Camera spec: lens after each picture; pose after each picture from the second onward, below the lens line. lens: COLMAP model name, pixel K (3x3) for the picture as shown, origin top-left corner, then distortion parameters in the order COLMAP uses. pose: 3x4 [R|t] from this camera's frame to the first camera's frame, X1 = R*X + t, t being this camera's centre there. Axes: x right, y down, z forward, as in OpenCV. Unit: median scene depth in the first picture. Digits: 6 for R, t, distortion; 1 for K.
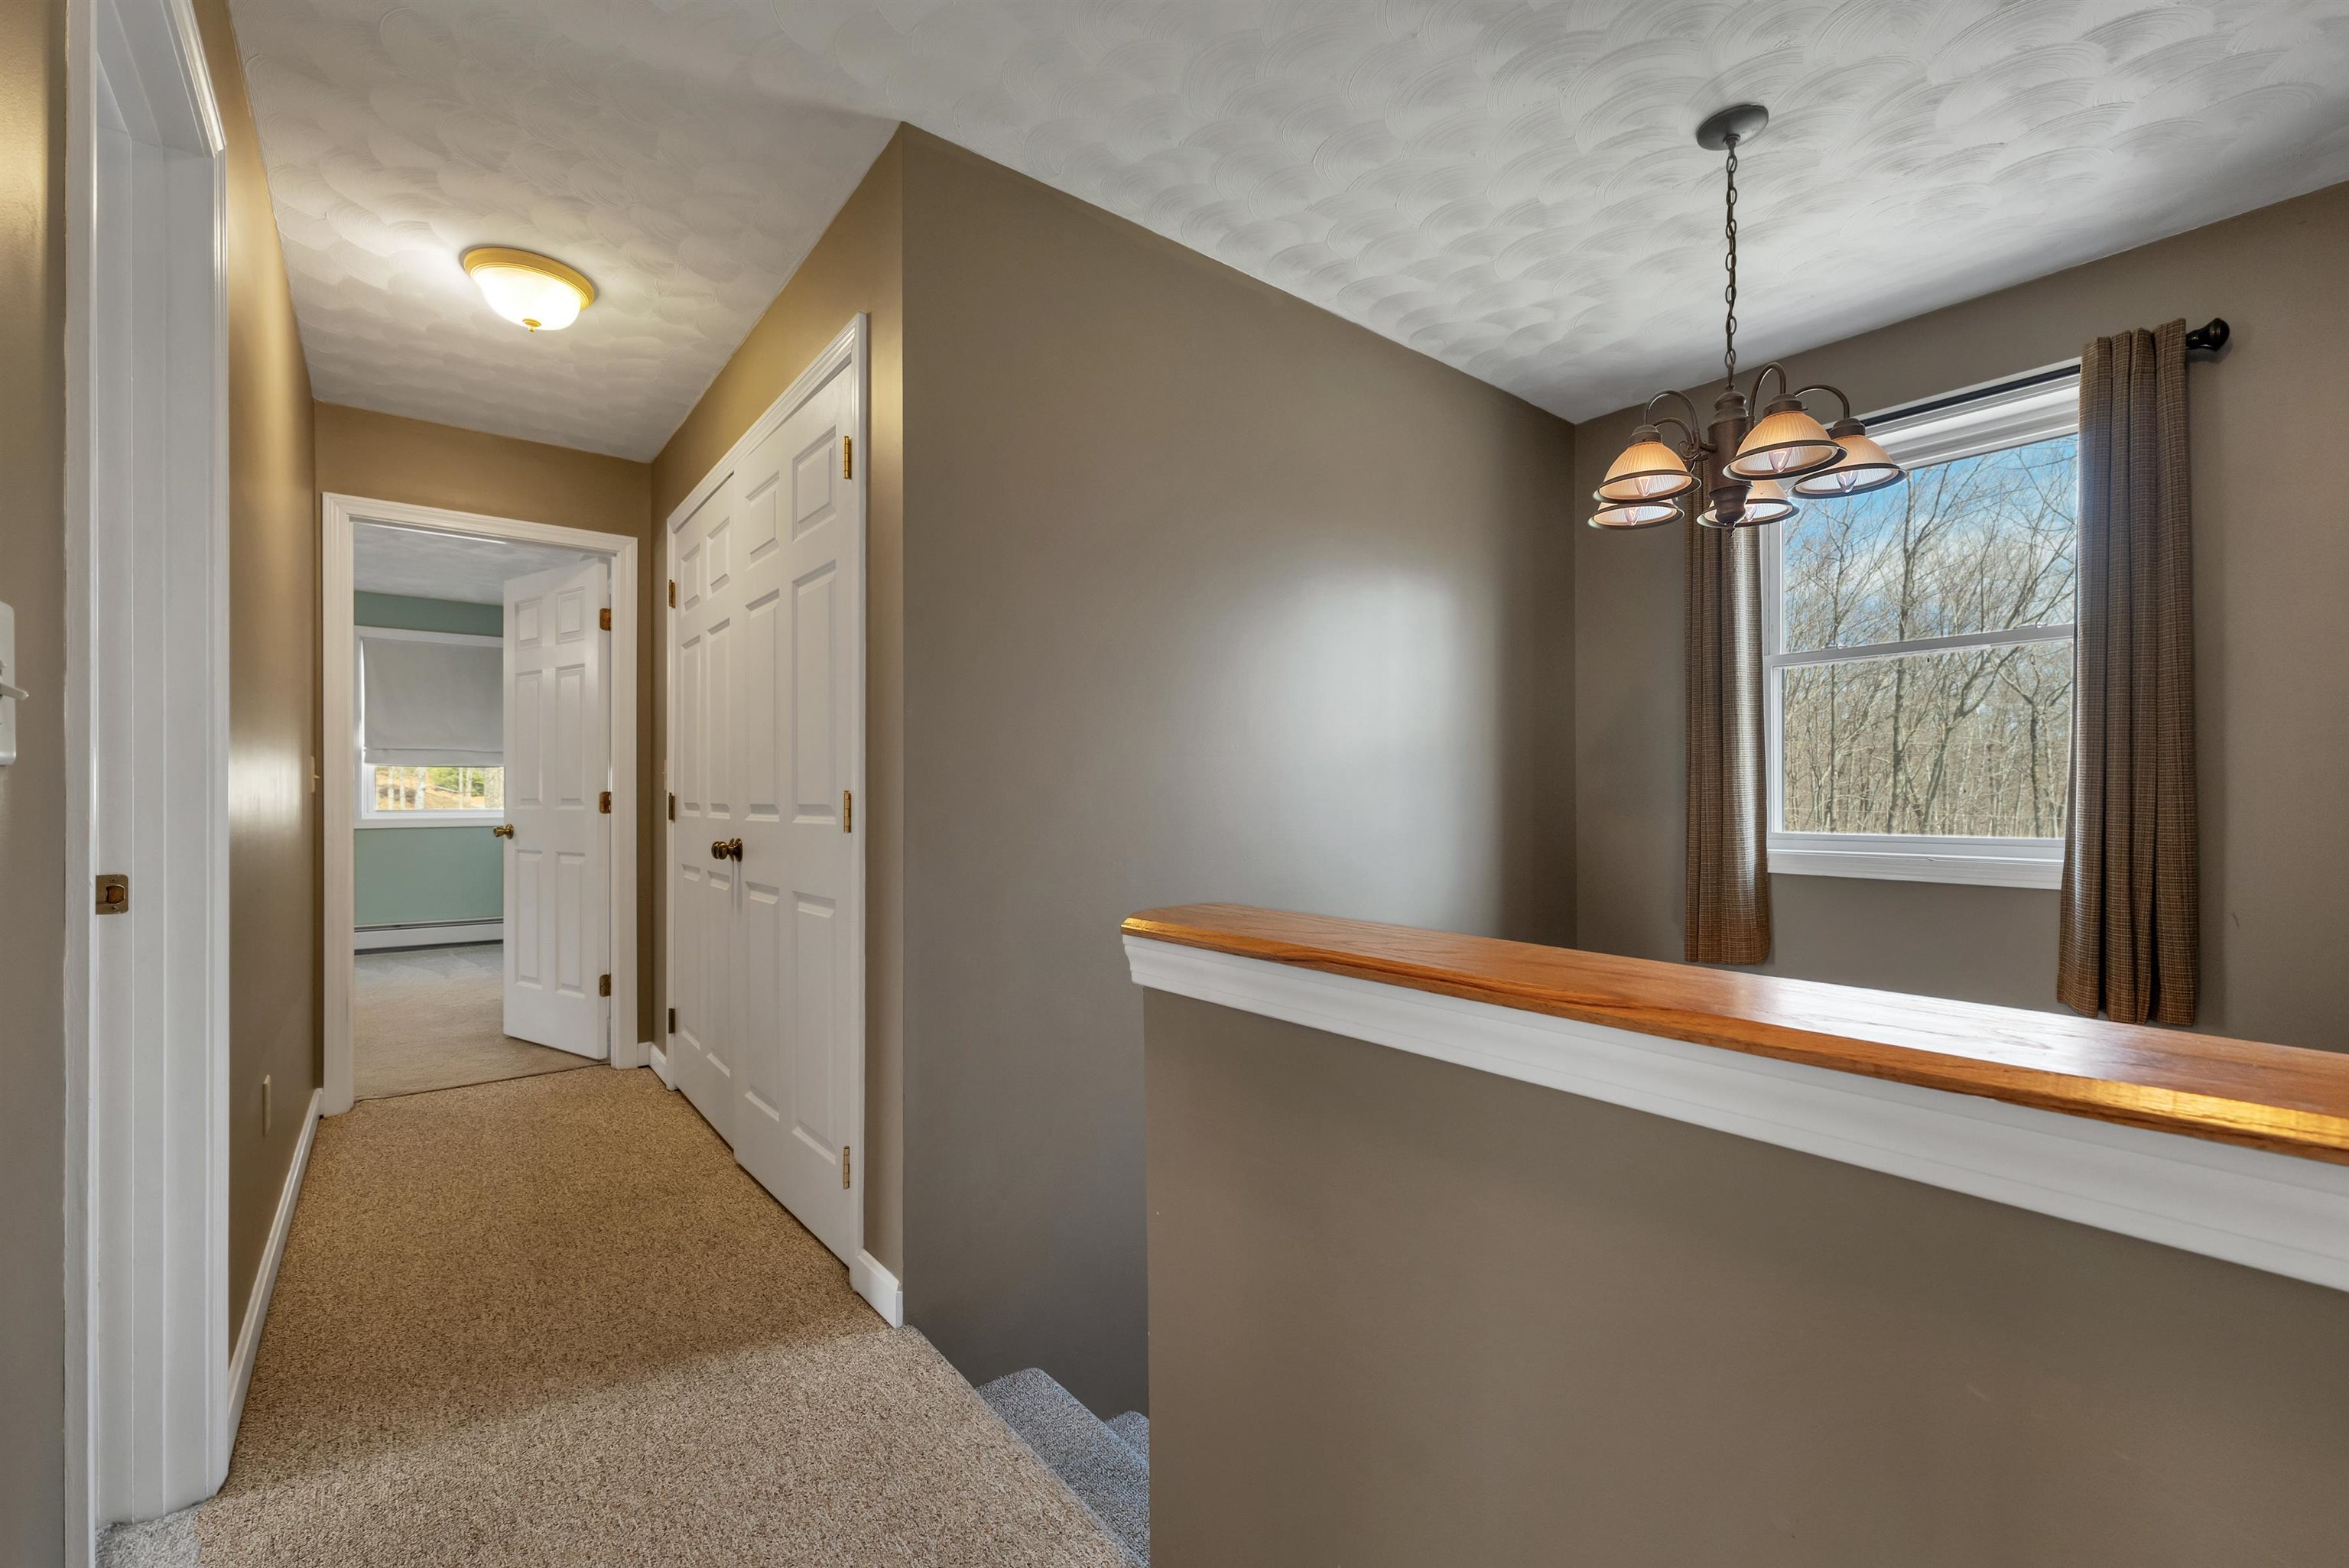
lens RADIAL K [[991.9, 0, 1175.2], [0, 991.9, 789.8], [0, 0, 1]] dist [0.001518, -0.000541]
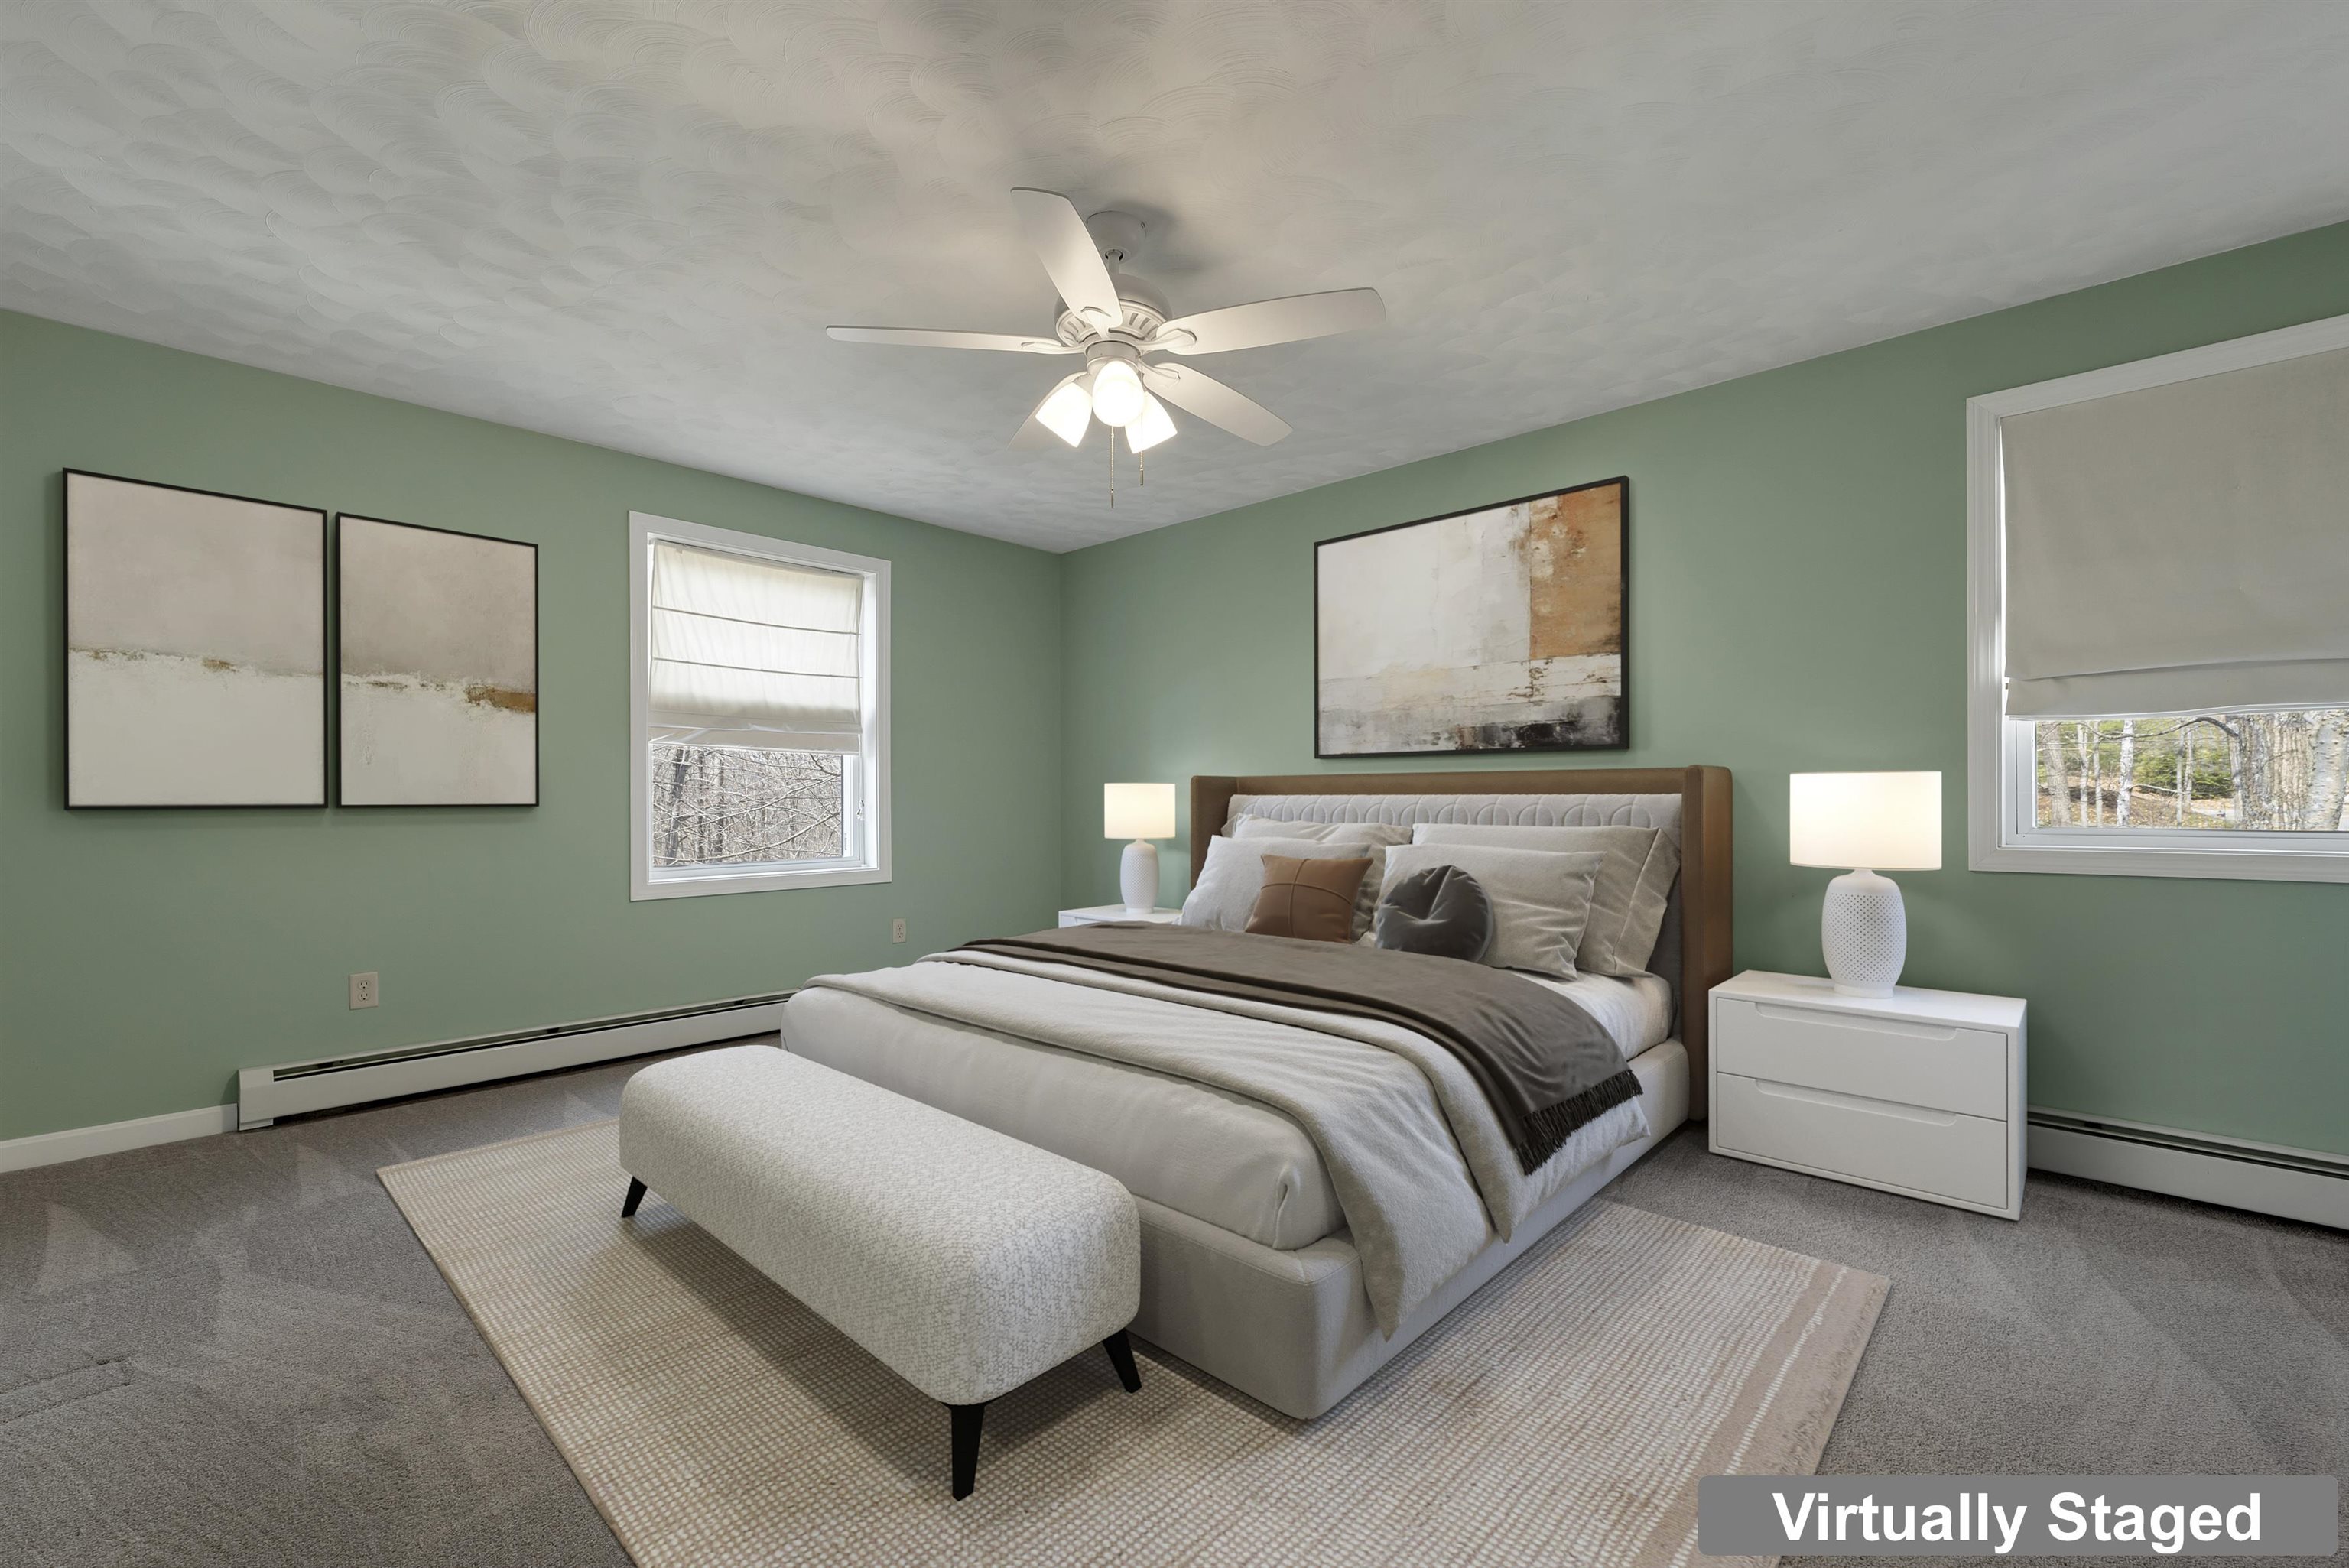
lens RADIAL K [[991.9, 0, 1171.1], [0, 991.9, 792.5], [0, 0, 1]] dist [0.001518, -0.000541]
pose [[0.157560, -0.006506, -0.987488, -0.083813], [0.005206, 0.999970, -0.005758, 0.001185], [0.987496, -0.004234, 0.157589, 0.106814]]
